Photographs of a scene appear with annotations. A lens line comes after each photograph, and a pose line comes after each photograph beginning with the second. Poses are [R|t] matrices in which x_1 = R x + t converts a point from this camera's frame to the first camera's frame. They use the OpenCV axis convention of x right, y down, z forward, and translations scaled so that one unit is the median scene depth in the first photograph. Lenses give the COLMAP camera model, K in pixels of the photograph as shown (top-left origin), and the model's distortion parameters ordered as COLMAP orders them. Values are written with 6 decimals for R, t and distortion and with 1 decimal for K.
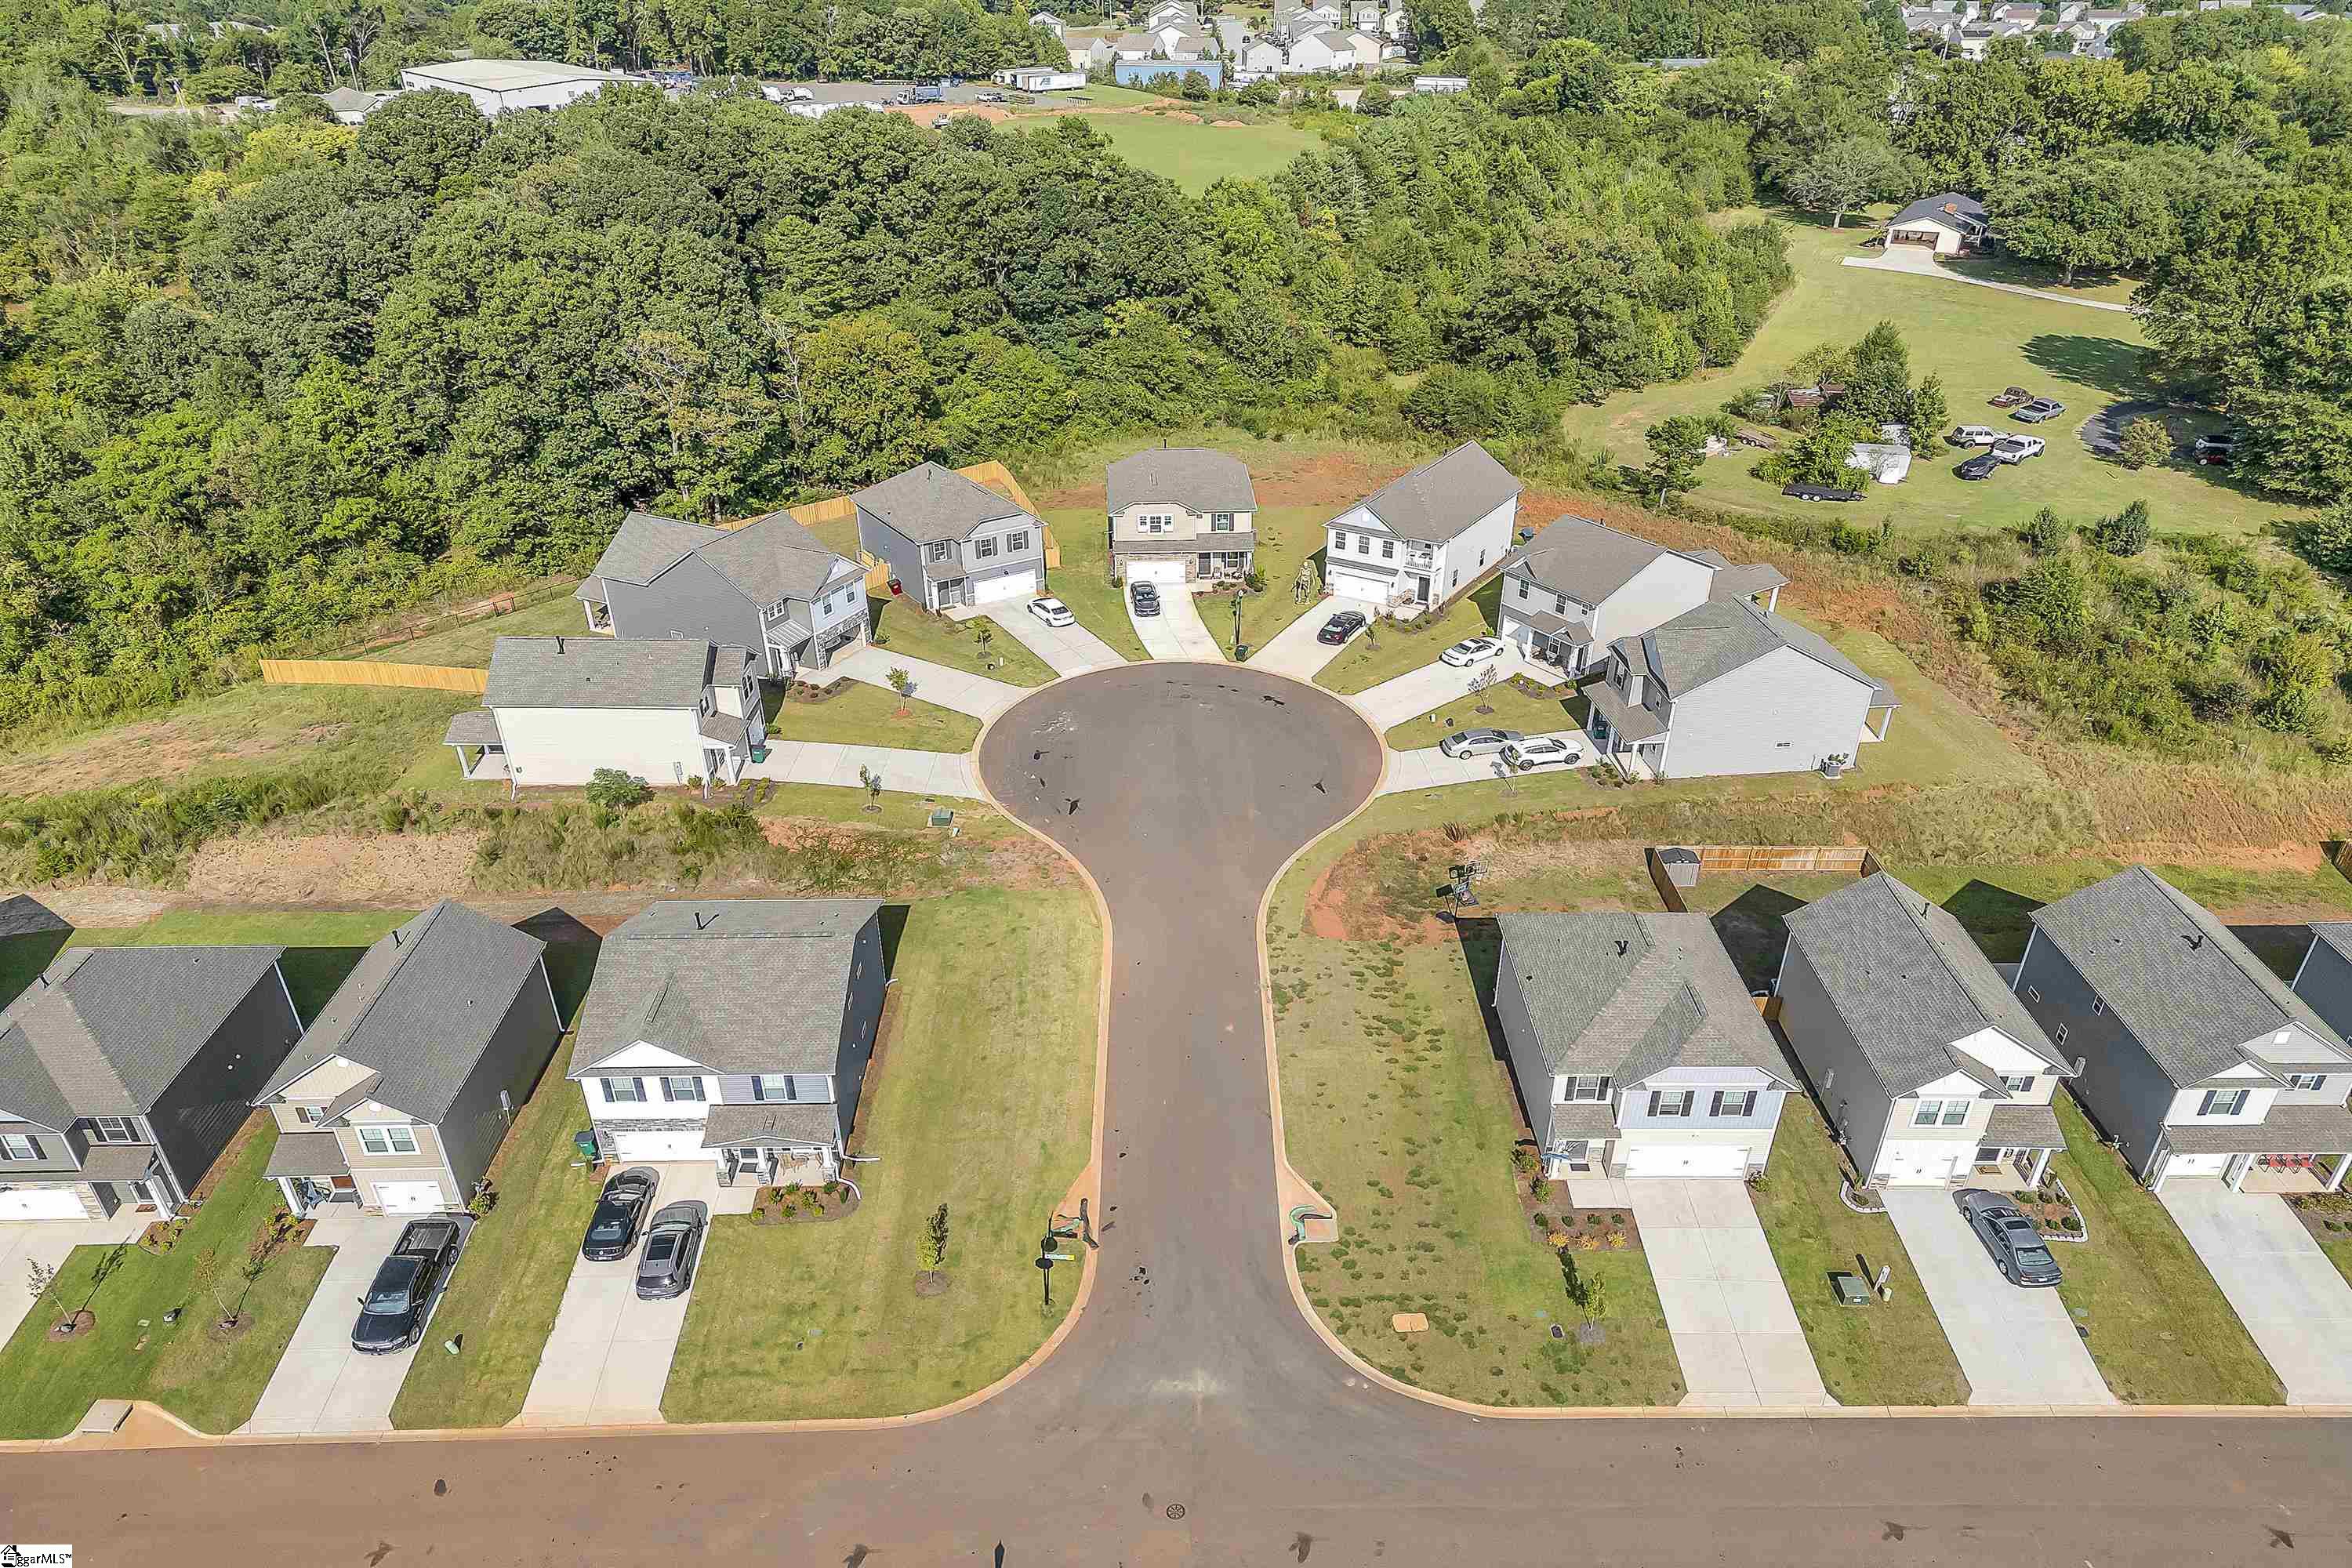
lens RADIAL K [[1654.1, 0, 1130.3], [0, 1654.1, 841.4], [0, 0, 1]] dist [0.066773, -0.043684]
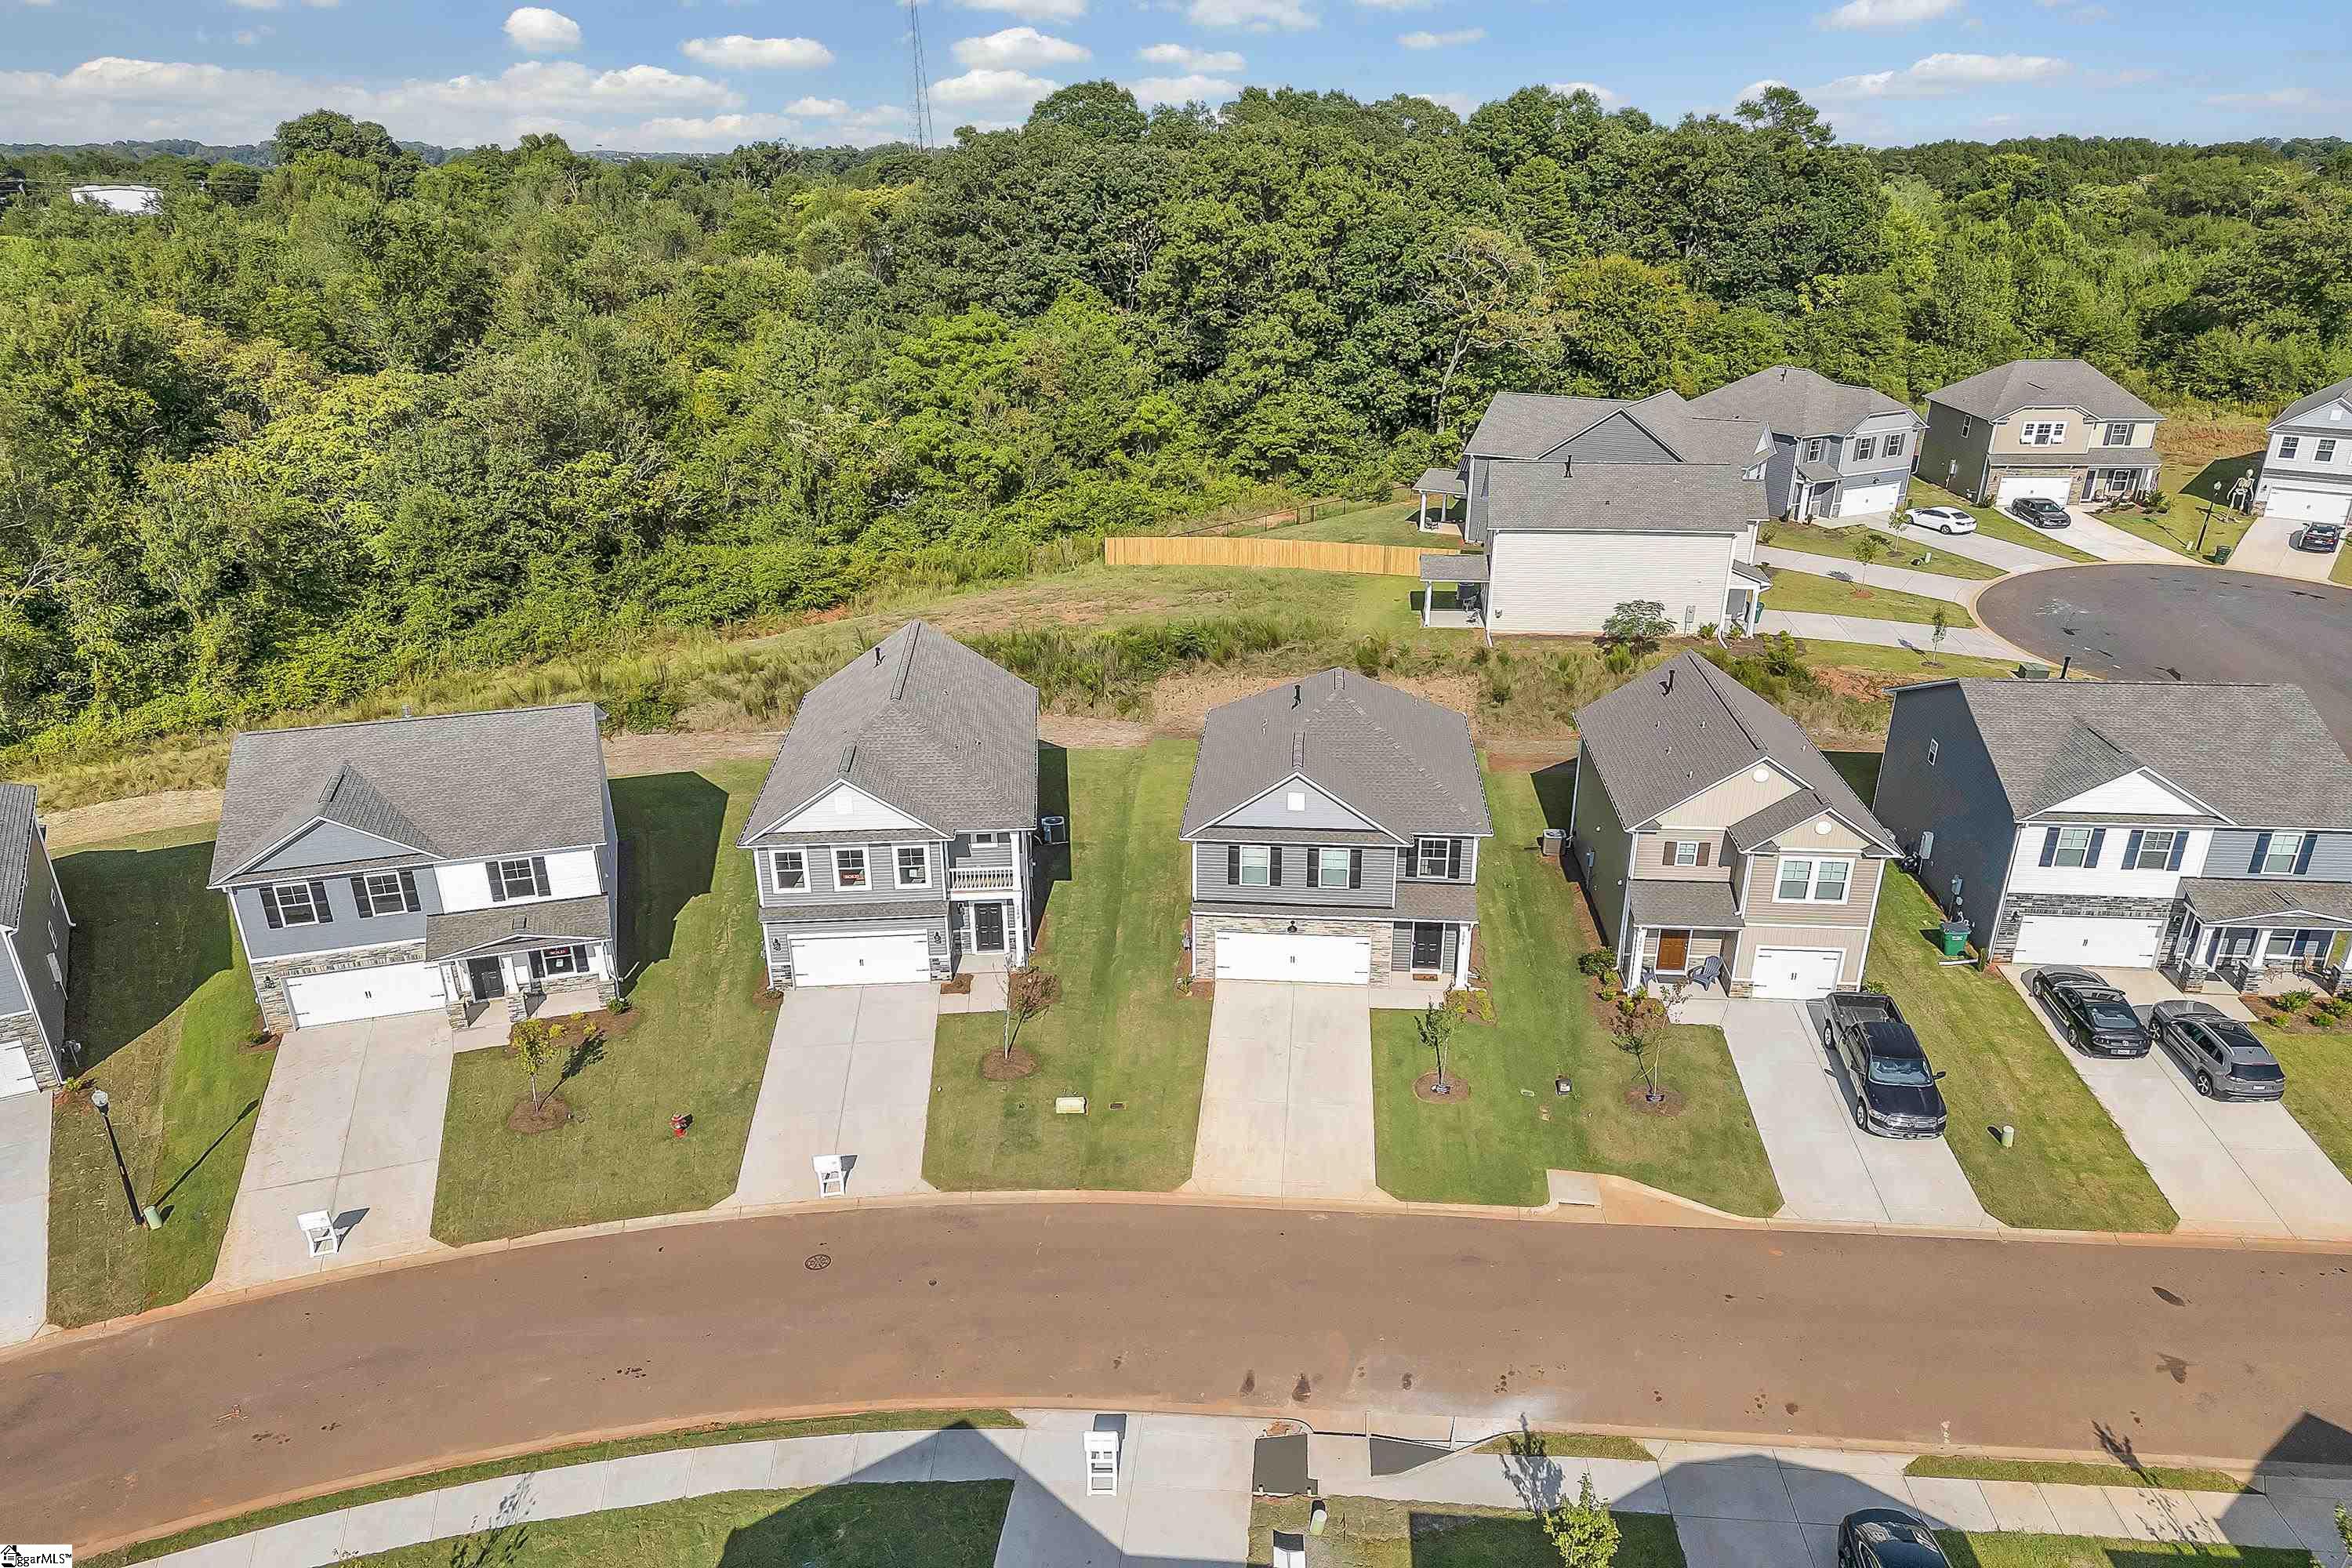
lens RADIAL K [[1654.1, 0, 1183.6], [0, 1654.1, 786.5], [0, 0, 1]] dist [0.066773, -0.043684]
pose [[0.996111, 0.030686, -0.082589, -0.405051], [-0.042191, 0.989056, -0.141382, 0.154984], [0.077347, 0.144317, 0.986504, 0.134763]]
